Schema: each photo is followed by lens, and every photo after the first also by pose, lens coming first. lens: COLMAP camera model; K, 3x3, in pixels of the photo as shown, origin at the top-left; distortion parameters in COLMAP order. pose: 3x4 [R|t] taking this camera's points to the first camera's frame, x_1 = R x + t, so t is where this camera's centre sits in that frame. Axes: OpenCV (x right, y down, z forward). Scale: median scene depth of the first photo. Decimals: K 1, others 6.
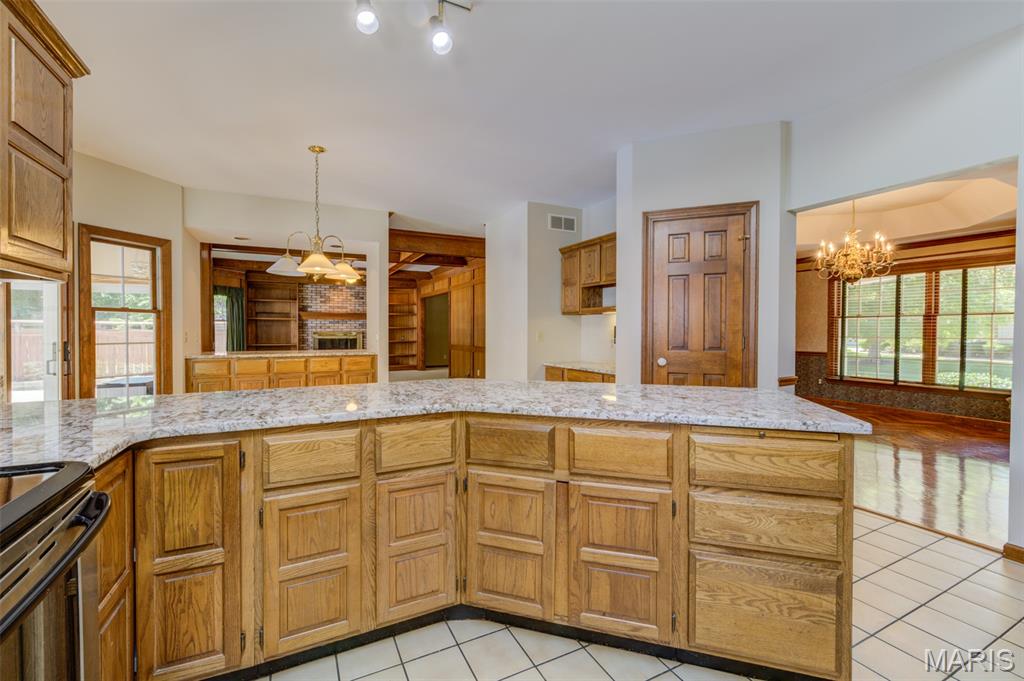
lens RADIAL K [[394.3, 0, 502.1], [0, 394.3, 337.9], [0, 0, 1]] dist [0.000888, 0.000598]
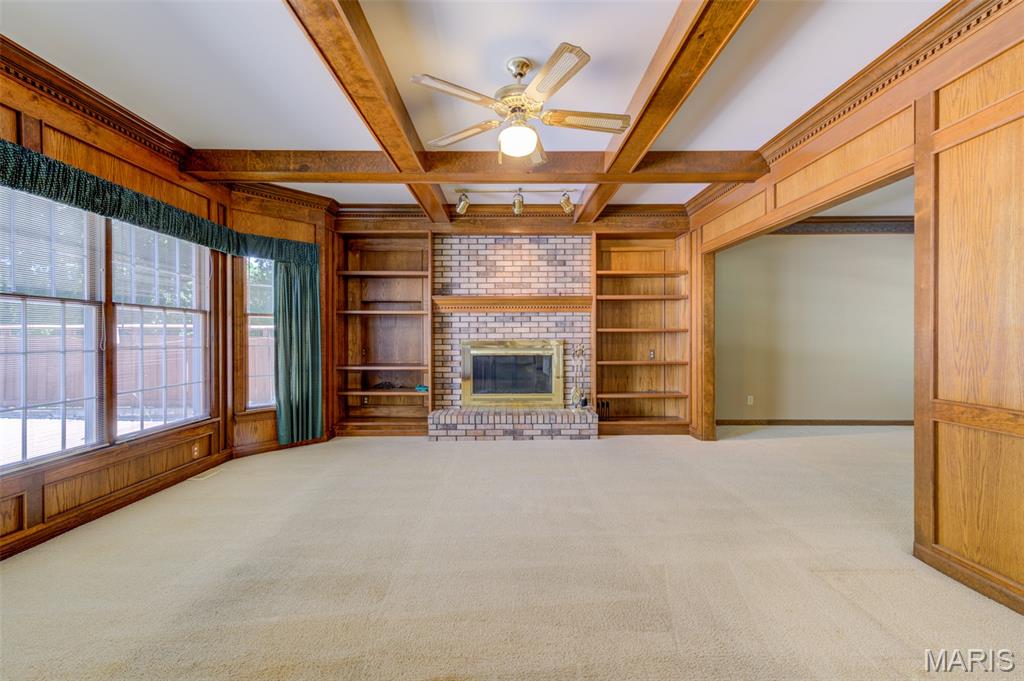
lens RADIAL K [[403.5, 0, 506.0], [0, 403.5, 340.2], [0, 0, 1]] dist [0.001982, -0.000468]
pose [[0.898466, 0.000897, -0.439042, -0.255819], [-0.005803, 0.999935, -0.009832, -0.012586], [0.439005, 0.011381, 0.898413, 0.678412]]
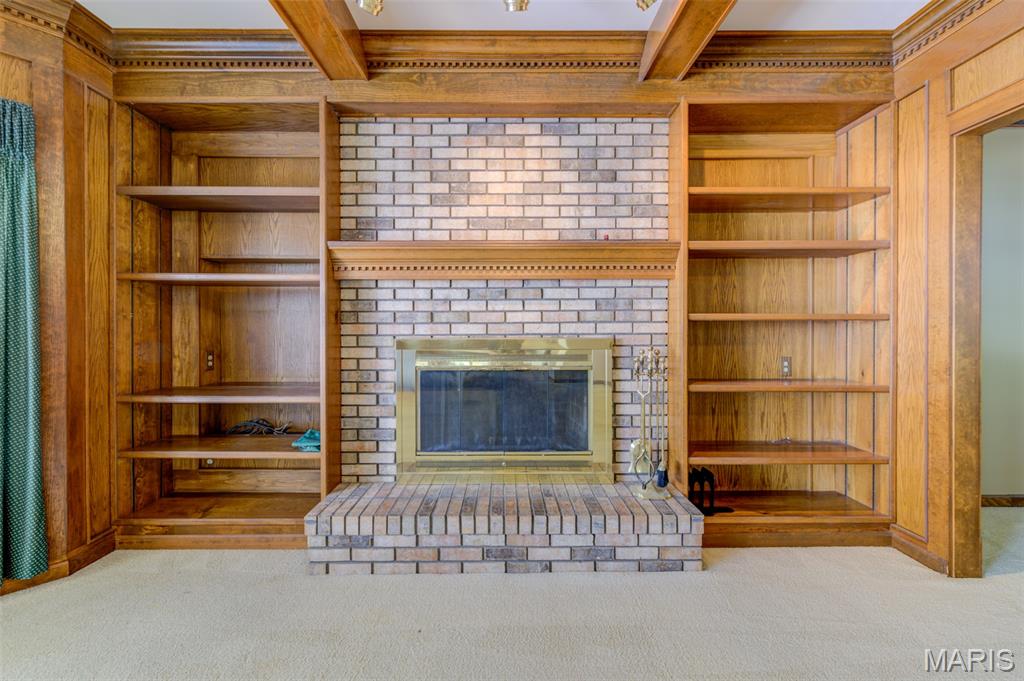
lens RADIAL K [[403.5, 0, 508.1], [0, 403.5, 332.3], [0, 0, 1]] dist [0.001982, -0.000468]
pose [[0.900549, 0.001853, -0.434751, -0.370274], [-0.006300, 0.999942, -0.008788, -0.019295], [0.434709, 0.010653, 0.900508, 0.933976]]
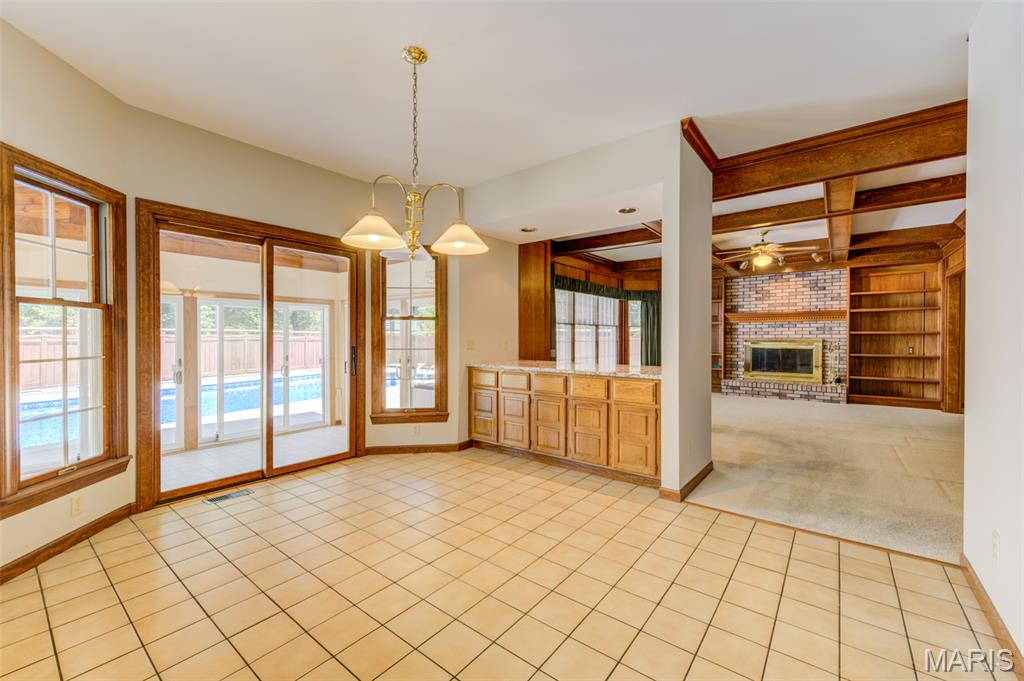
lens RADIAL K [[403.5, 0, 494.3], [0, 403.5, 340.0], [0, 0, 1]] dist [0.001982, -0.000468]
pose [[0.402685, 0.007673, -0.915307, 0.052227], [-0.018508, 0.999829, 0.000239, -0.005093], [0.915152, 0.016844, 0.402758, 0.265448]]
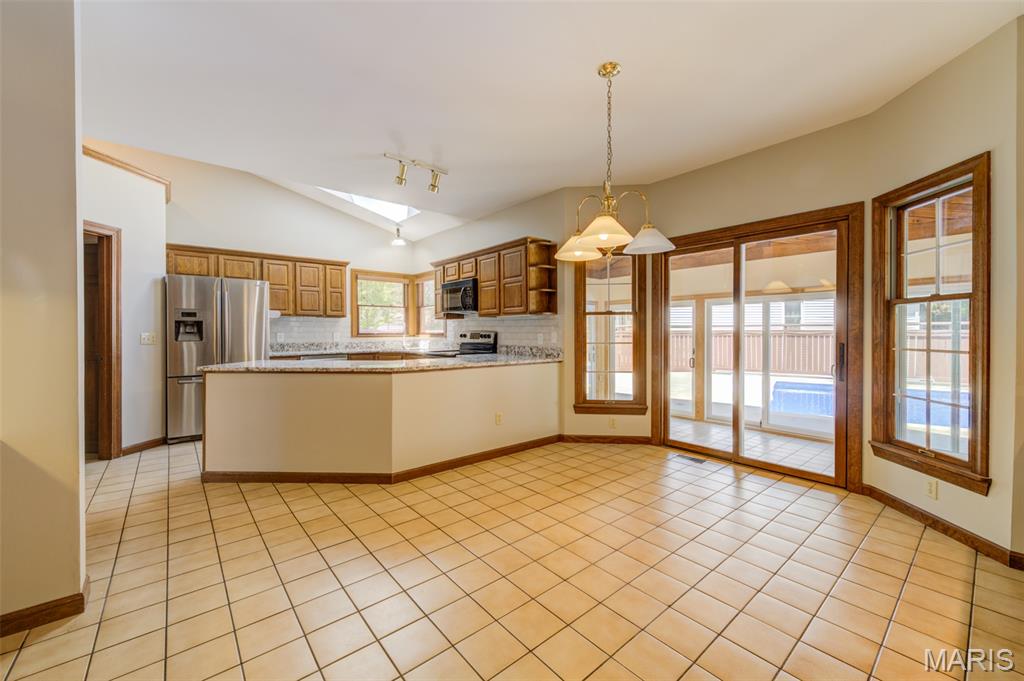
lens RADIAL K [[403.5, 0, 521.5], [0, 403.5, 334.4], [0, 0, 1]] dist [0.001982, -0.000468]
pose [[-0.966417, 0.002204, -0.256971, -0.044329], [-0.004405, 0.999674, 0.025140, -0.008831], [0.256943, 0.025427, -0.966092, 0.502320]]
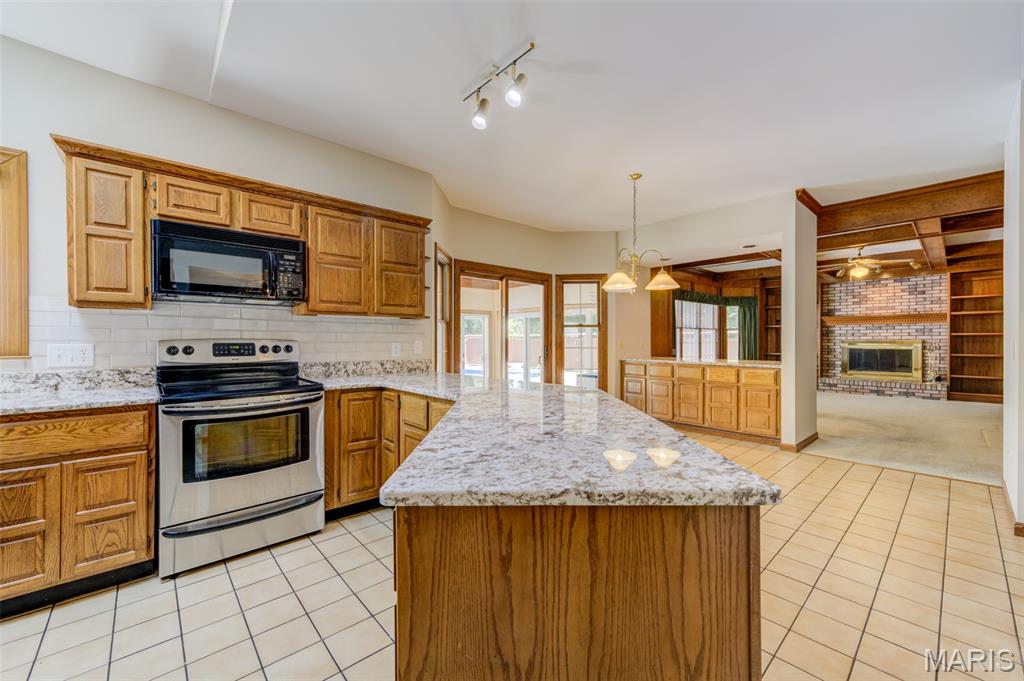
lens RADIAL K [[403.5, 0, 507.1], [0, 403.5, 341.4], [0, 0, 1]] dist [0.001982, -0.000468]
pose [[0.277764, 0.004413, -0.960639, 0.158362], [-0.016121, 0.999870, -0.000068, -0.001918], [0.960514, 0.015506, 0.277799, 0.102949]]
